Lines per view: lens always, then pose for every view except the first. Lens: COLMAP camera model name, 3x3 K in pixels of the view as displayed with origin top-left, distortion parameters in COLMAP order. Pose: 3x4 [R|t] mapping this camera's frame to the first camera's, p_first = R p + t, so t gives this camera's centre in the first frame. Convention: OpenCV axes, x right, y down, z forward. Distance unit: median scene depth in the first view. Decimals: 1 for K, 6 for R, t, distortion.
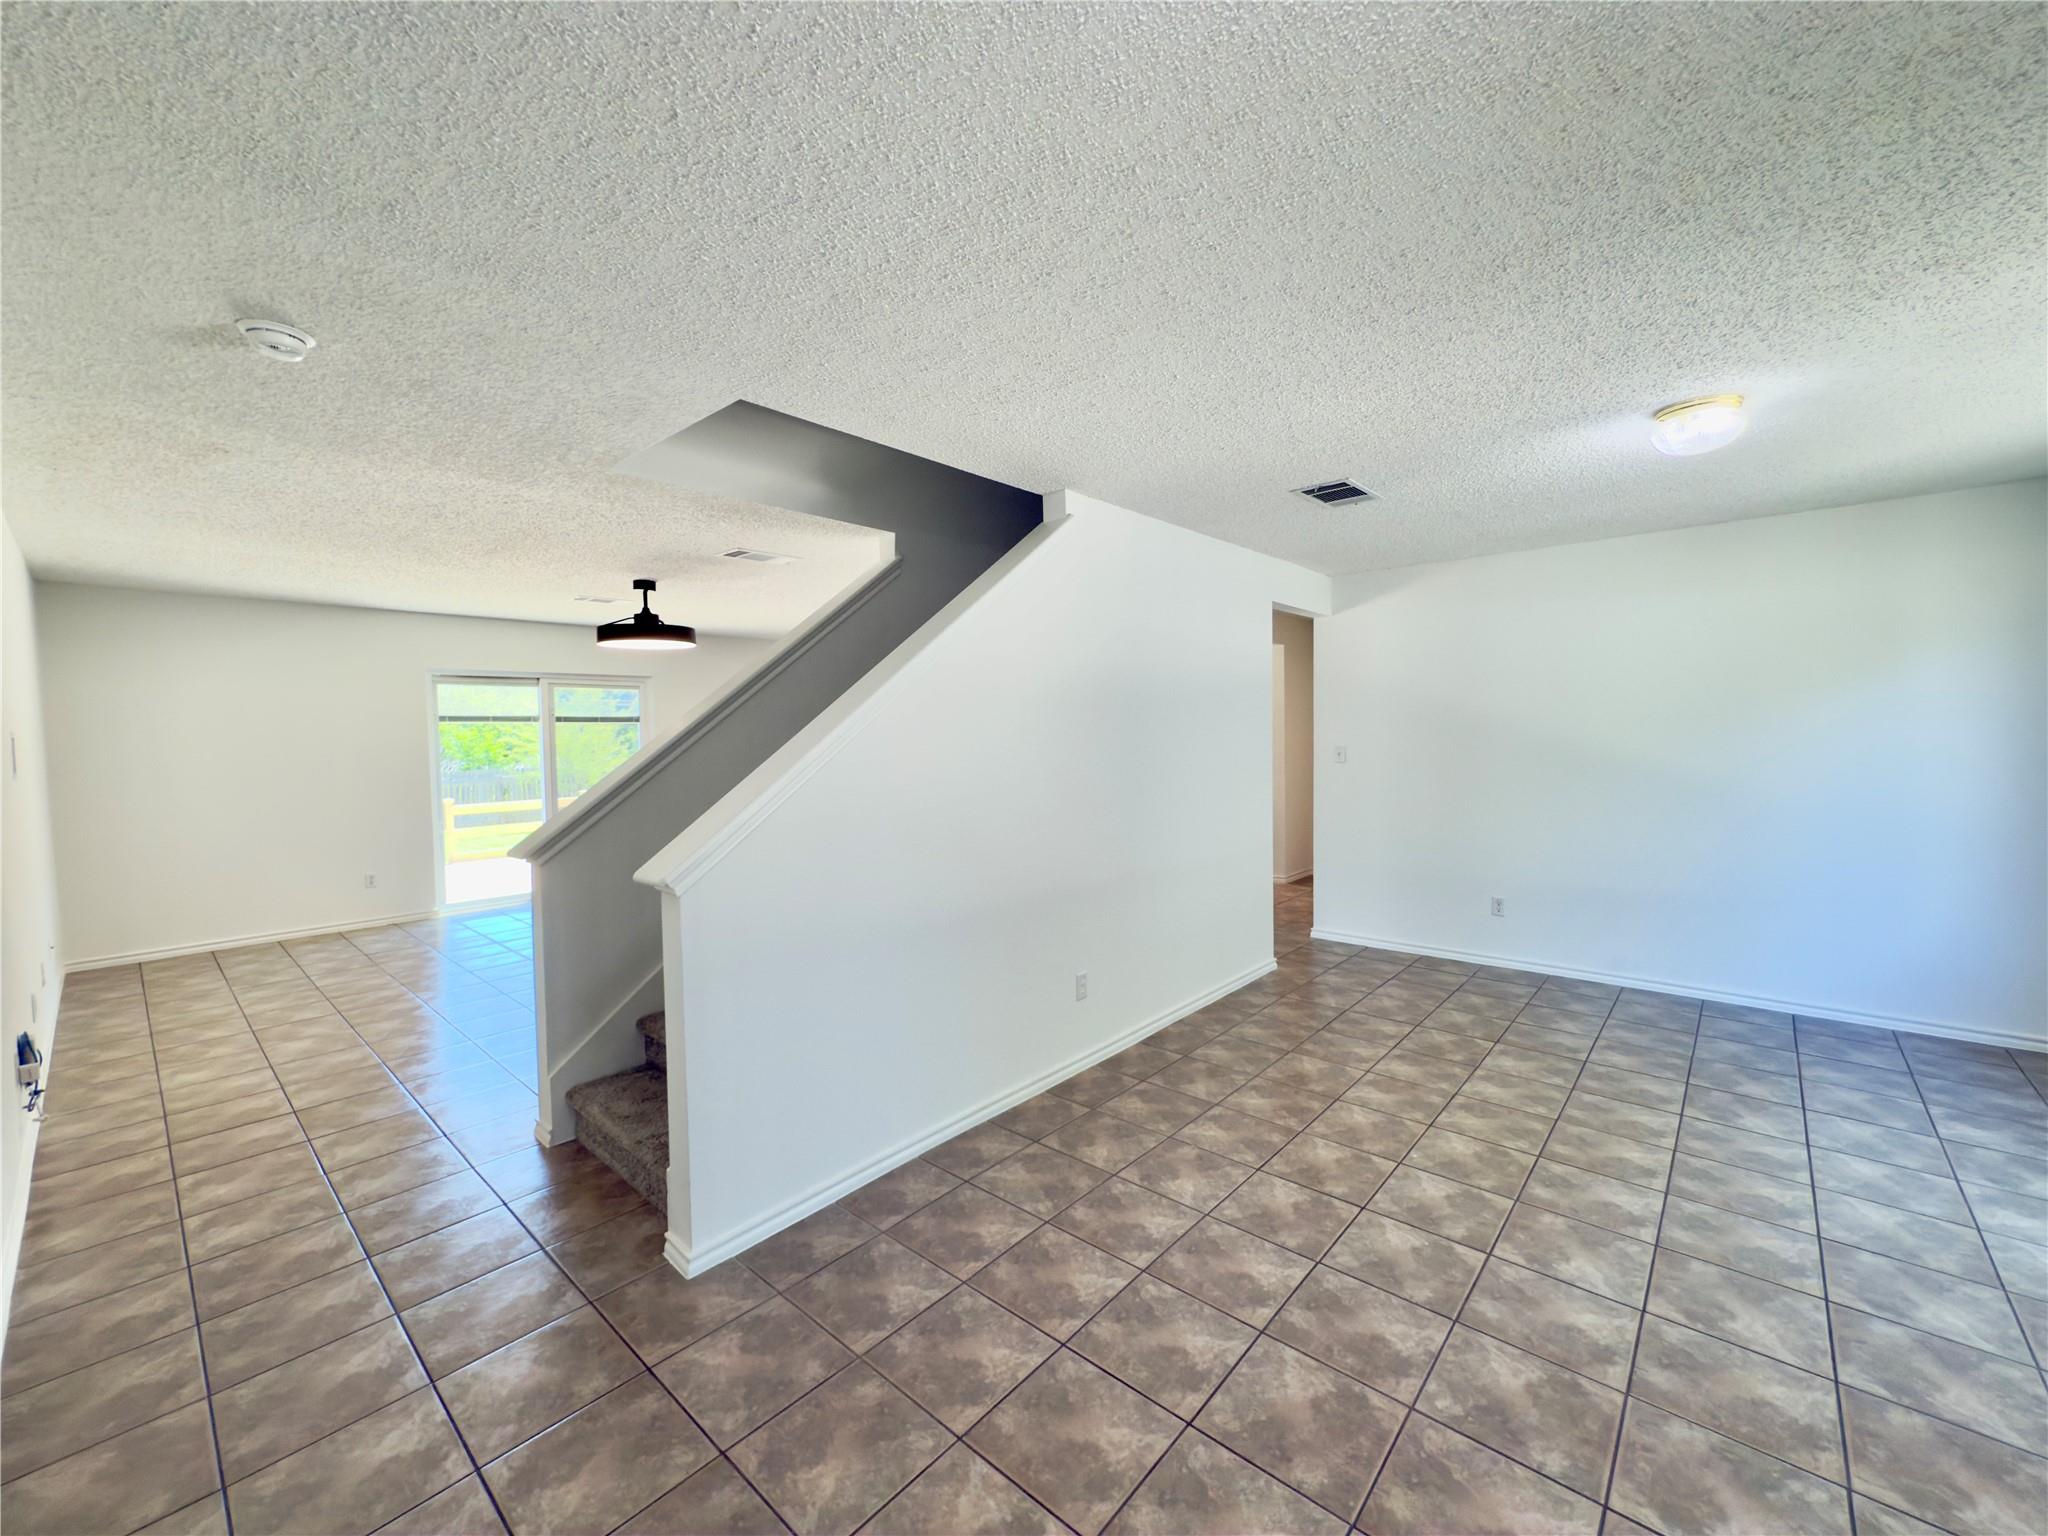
lens RADIAL K [[819.1, 0, 1025.9], [0, 819.1, 769.3], [0, 0, 1]] dist [0.000919, -0.000257]
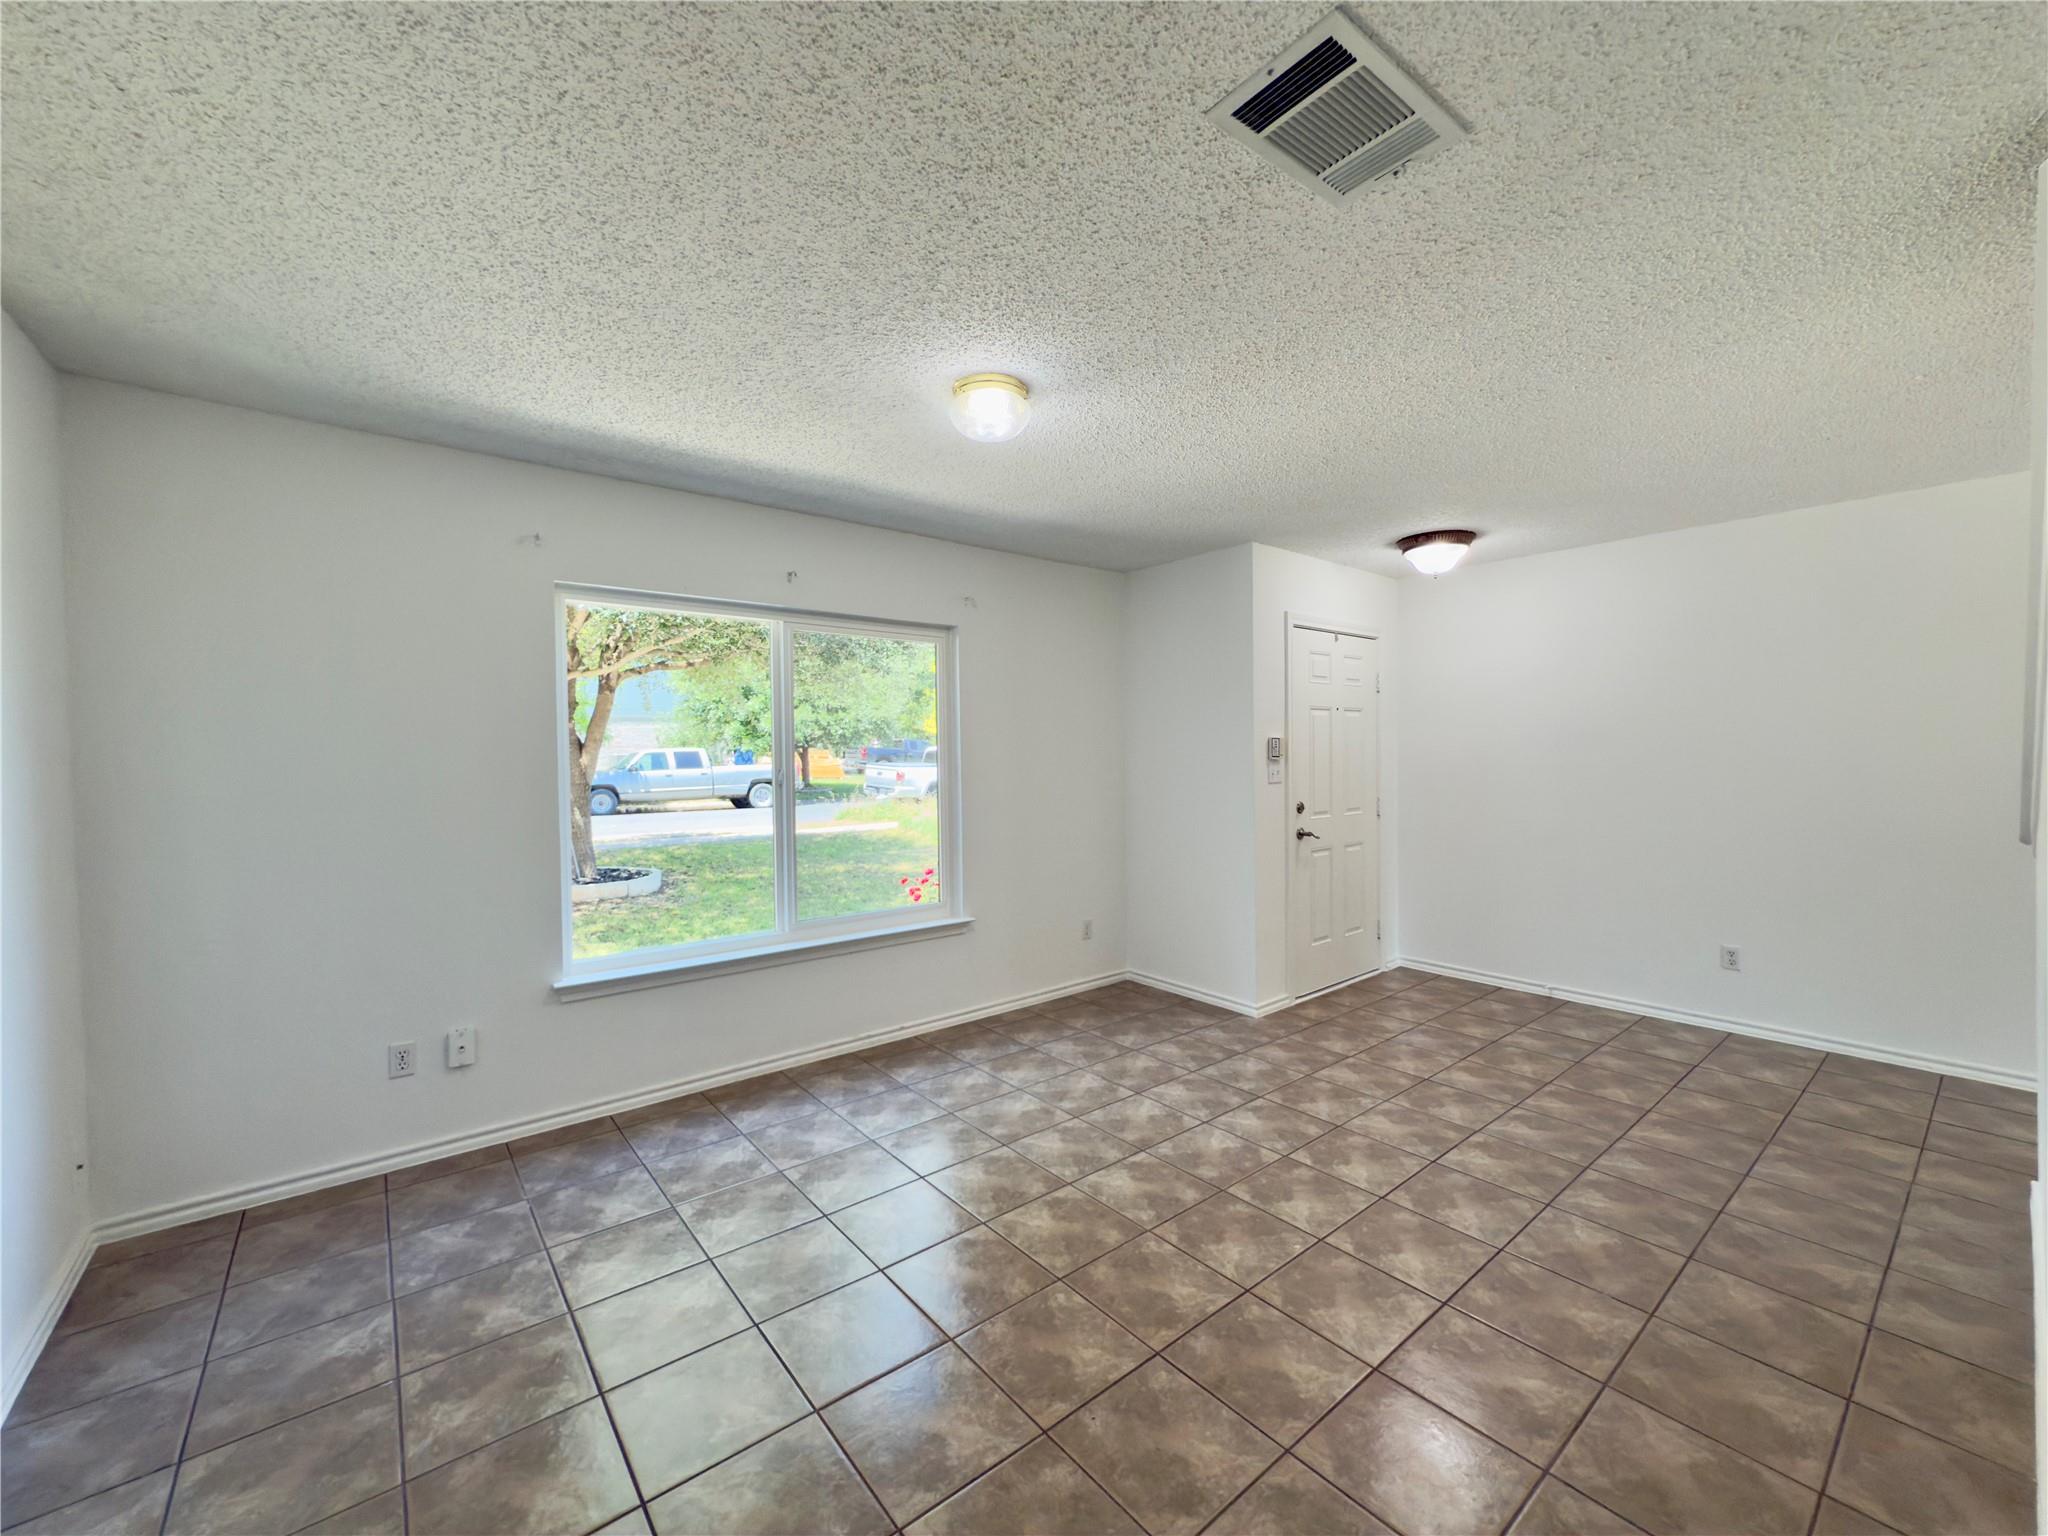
lens RADIAL K [[819.1, 0, 1025.9], [0, 819.1, 769.3], [0, 0, 1]] dist [0.000919, -0.000257]
pose [[-0.986461, 0.021207, 0.162618, 0.569322], [0.031795, 0.997521, 0.062782, -0.061647], [-0.160883, 0.067102, -0.984690, 1.727535]]
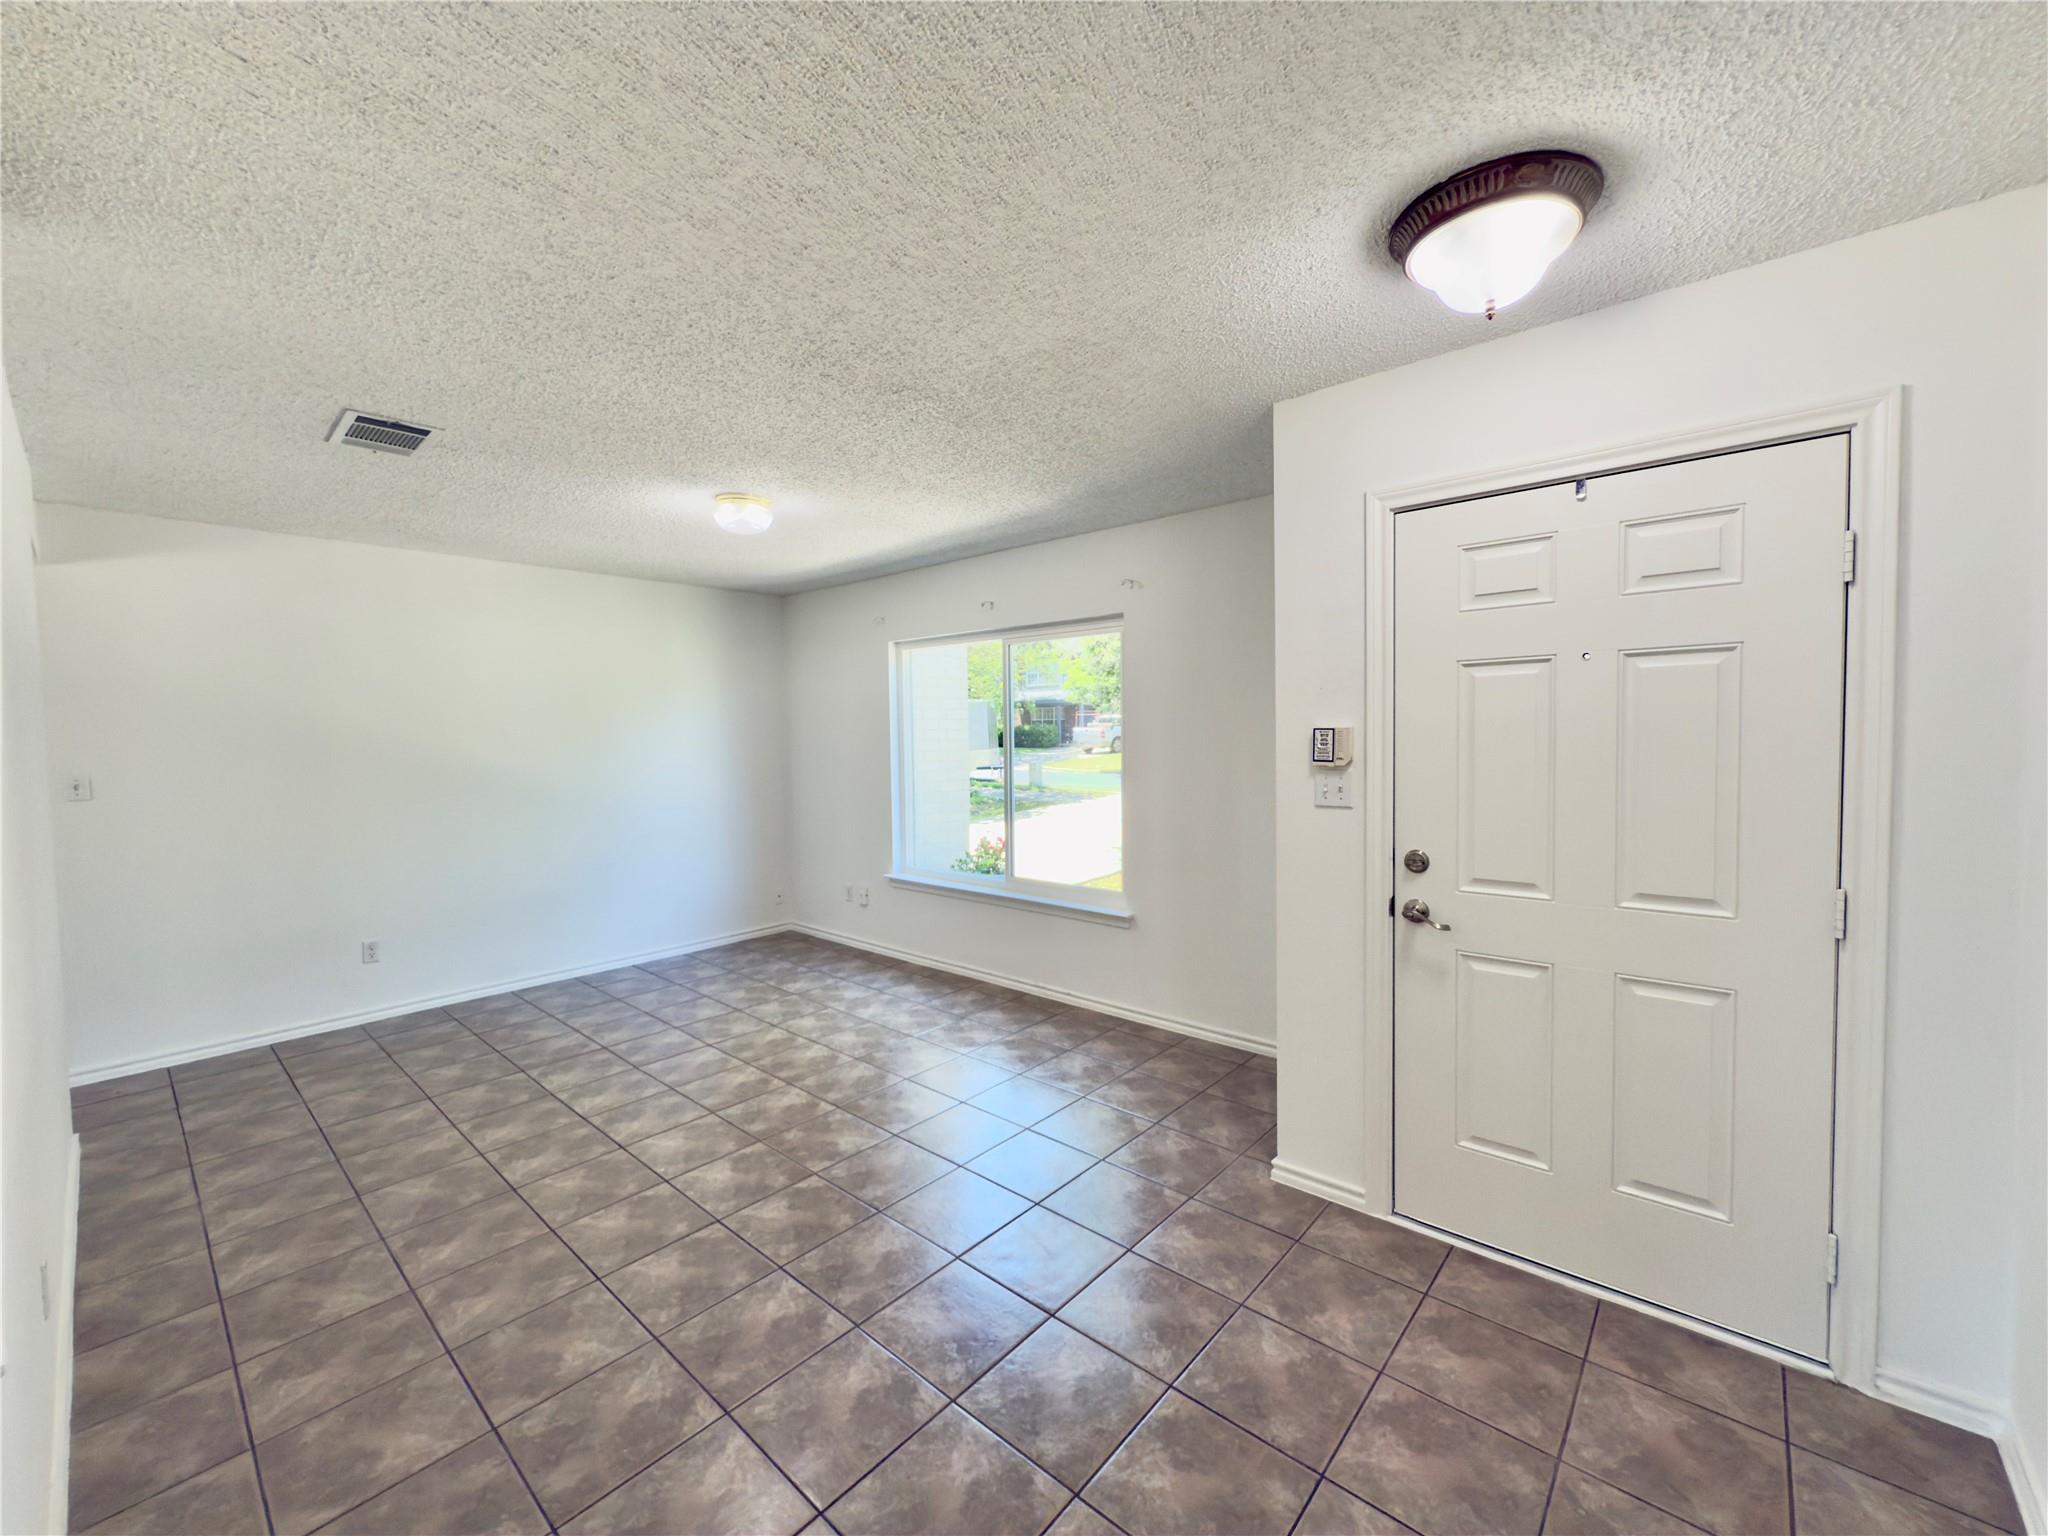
lens RADIAL K [[819.1, 0, 1025.9], [0, 819.1, 769.3], [0, 0, 1]] dist [0.000919, -0.000257]
pose [[-0.004438, -0.029834, 0.999545, -0.477560], [0.061717, 0.997641, 0.030052, -0.013035], [-0.998084, 0.061822, -0.002586, 0.506988]]
